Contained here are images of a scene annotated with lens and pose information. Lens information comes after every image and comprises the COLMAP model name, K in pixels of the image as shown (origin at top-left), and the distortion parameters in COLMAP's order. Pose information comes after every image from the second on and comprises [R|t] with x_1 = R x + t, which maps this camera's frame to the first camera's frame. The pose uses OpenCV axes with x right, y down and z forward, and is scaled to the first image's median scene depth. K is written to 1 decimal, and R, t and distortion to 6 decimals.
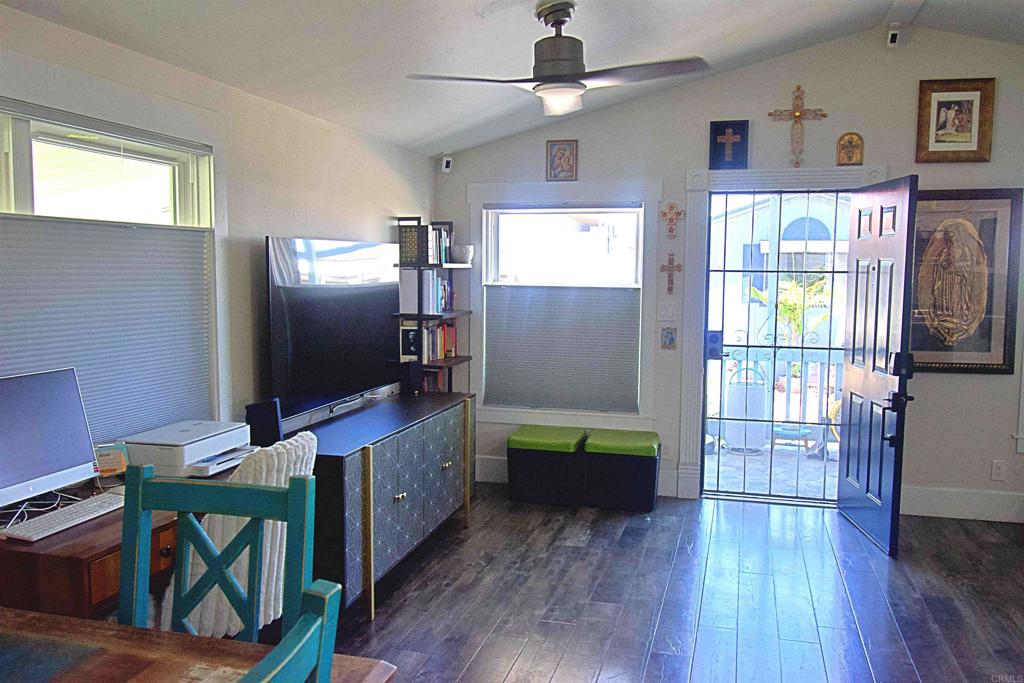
lens RADIAL K [[811.5, 0, 519.4], [0, 811.5, 342.8], [0, 0, 1]] dist [-0.010598, 0.003995]
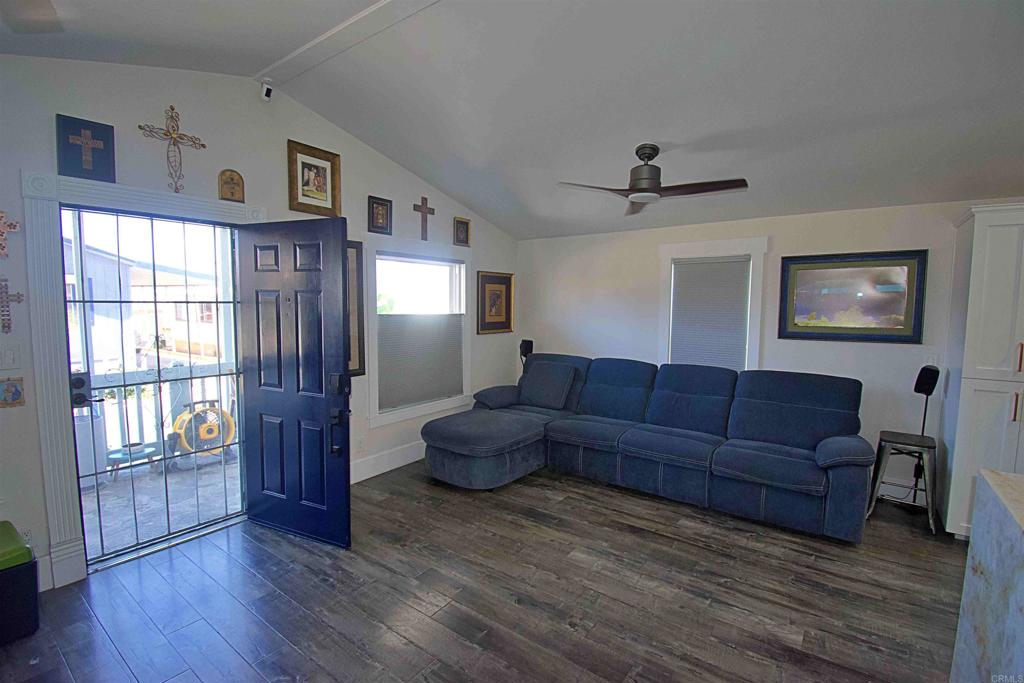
lens RADIAL K [[459.5, 0, 521.4], [0, 459.5, 345.2], [0, 0, 1]] dist [-0.020596, -0.003830]
pose [[0.357618, -0.090574, 0.929465, -0.025331], [0.073648, 0.994921, 0.068616, -0.045162], [-0.930959, 0.043915, 0.362472, 0.442849]]
